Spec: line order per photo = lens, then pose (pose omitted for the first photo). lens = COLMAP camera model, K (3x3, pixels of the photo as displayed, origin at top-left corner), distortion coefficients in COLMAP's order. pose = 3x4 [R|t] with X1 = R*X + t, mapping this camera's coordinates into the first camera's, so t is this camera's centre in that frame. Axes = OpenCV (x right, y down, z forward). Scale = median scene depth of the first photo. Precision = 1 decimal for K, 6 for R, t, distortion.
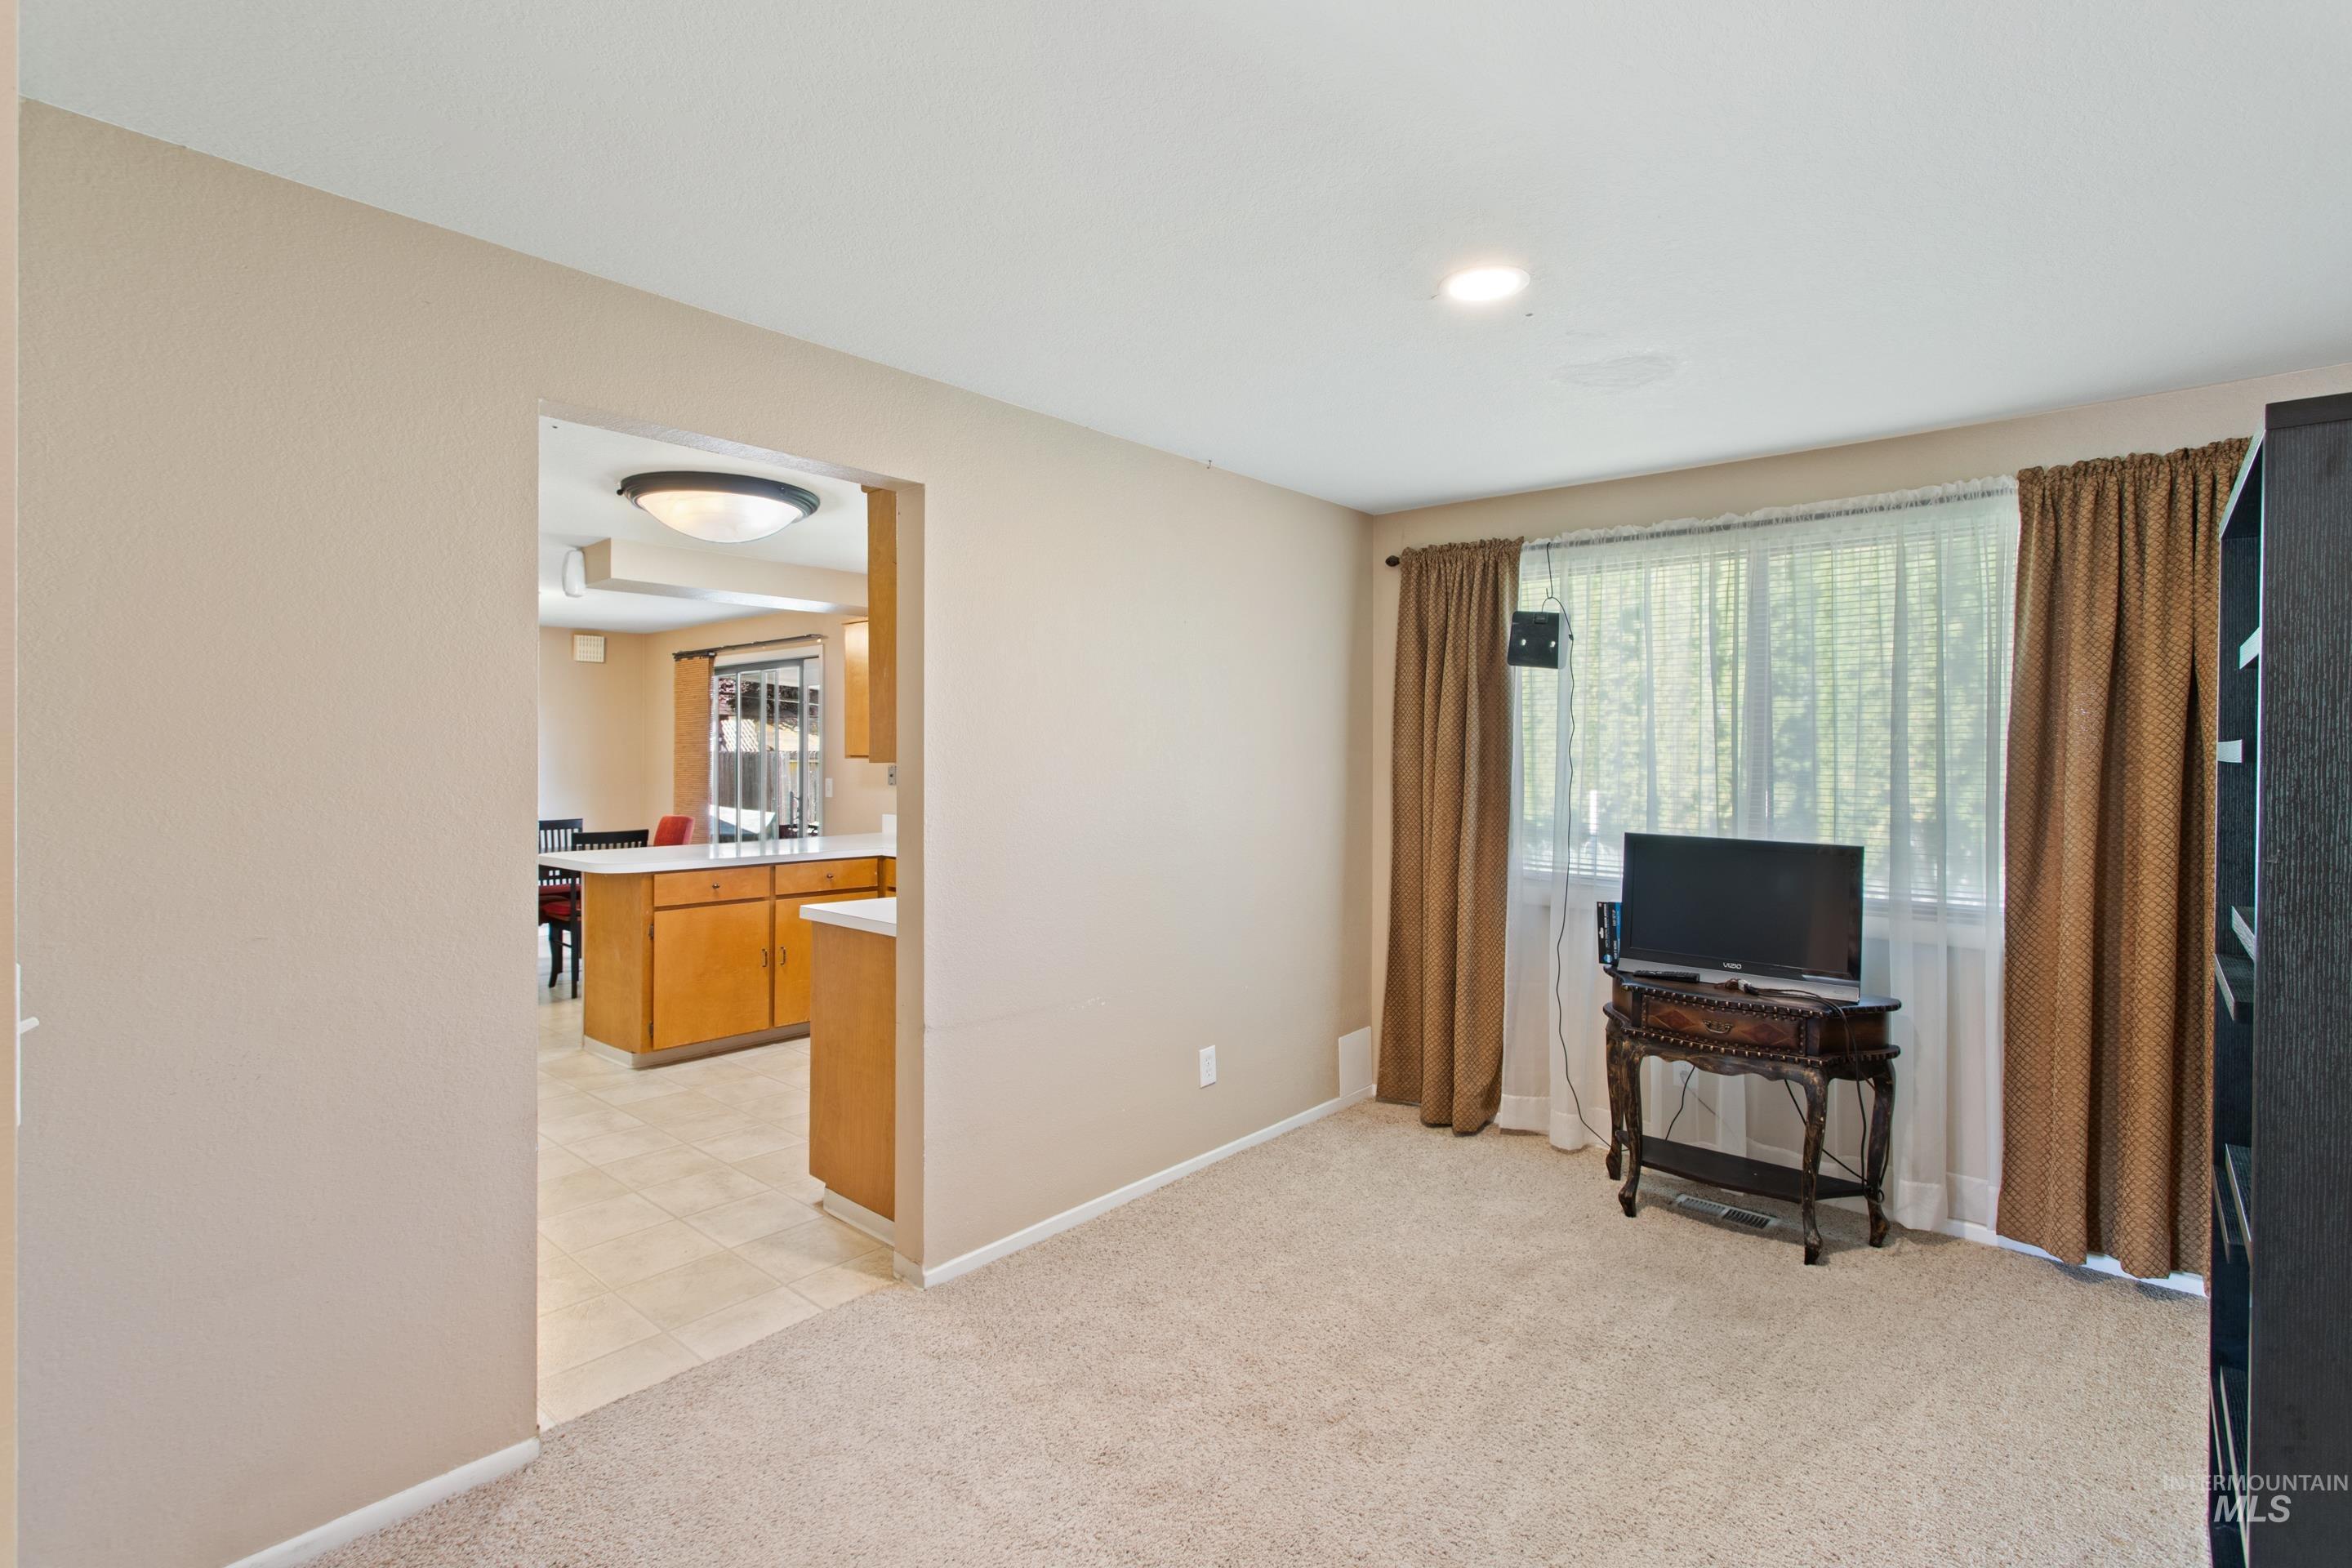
lens RADIAL K [[1124.7, 0, 1169.7], [0, 1124.7, 764.7], [0, 0, 1]] dist [-0.004647, 0.002567]
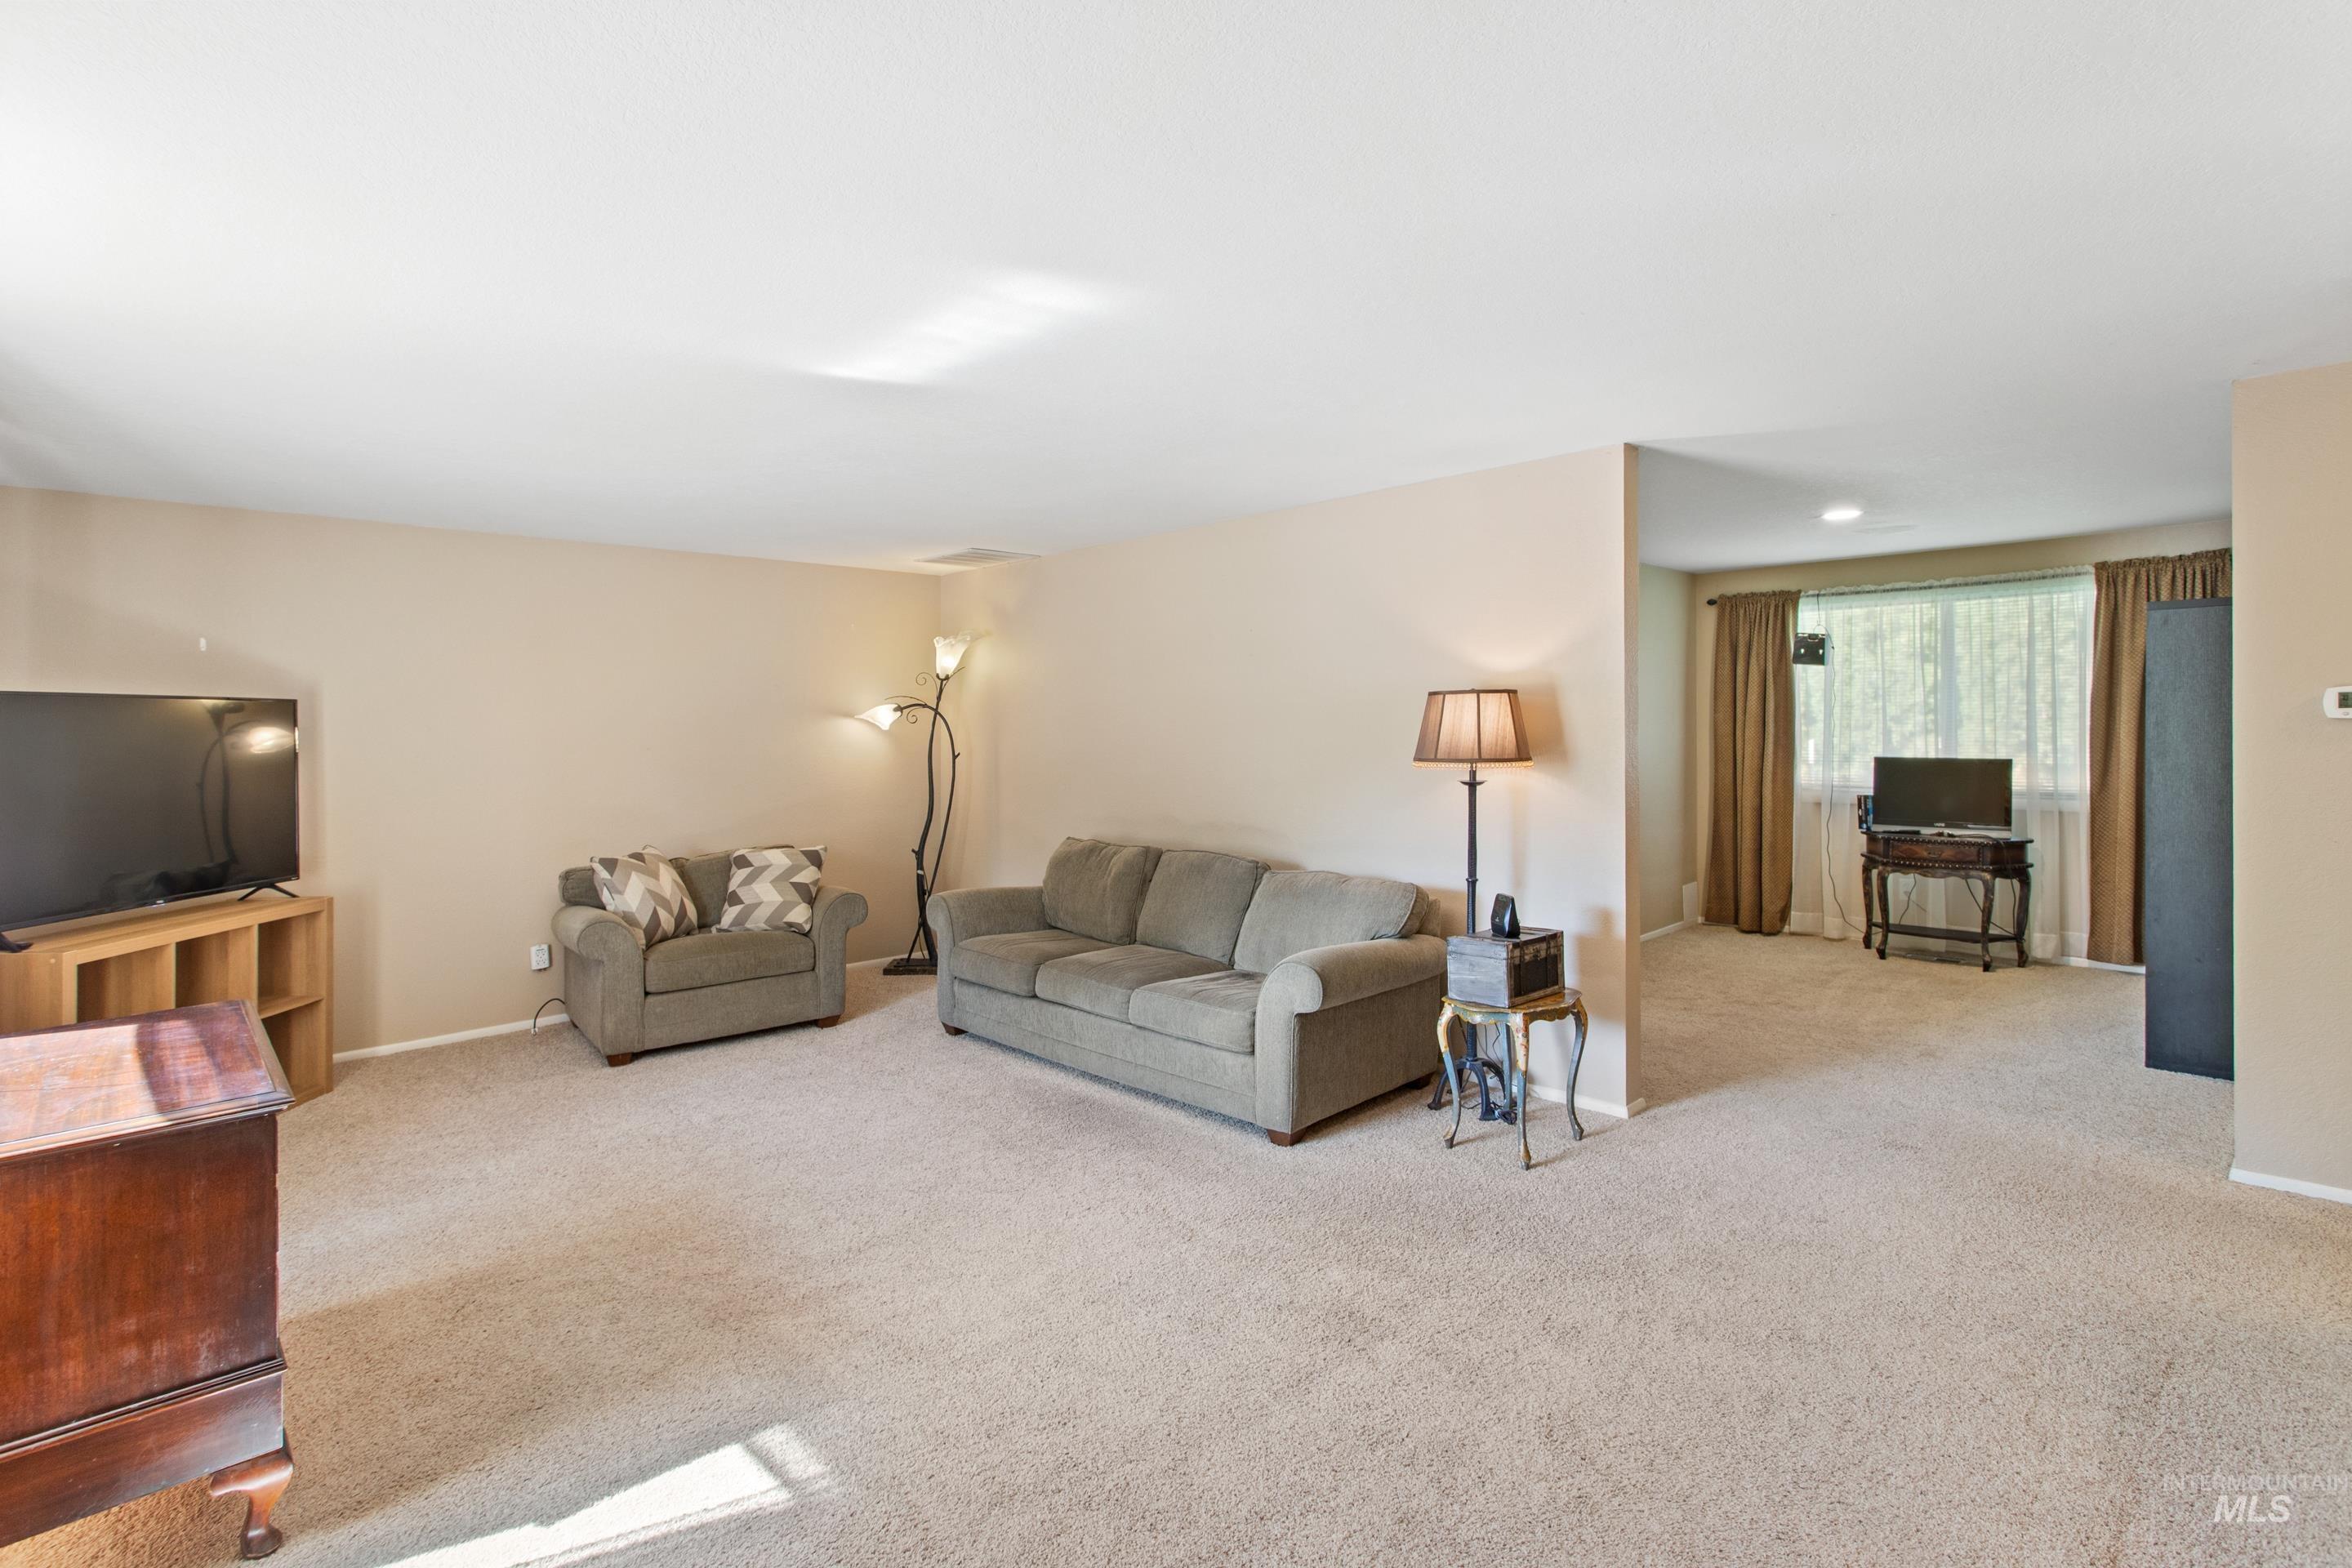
lens RADIAL K [[1124.7, 0, 1177.1], [0, 1124.7, 750.6], [0, 0, 1]] dist [-0.004647, 0.002567]
pose [[0.997098, -0.014325, -0.074775, -0.623336], [0.014837, 0.999870, 0.006284, 0.023697], [0.074675, -0.007376, 0.997181, -0.960691]]
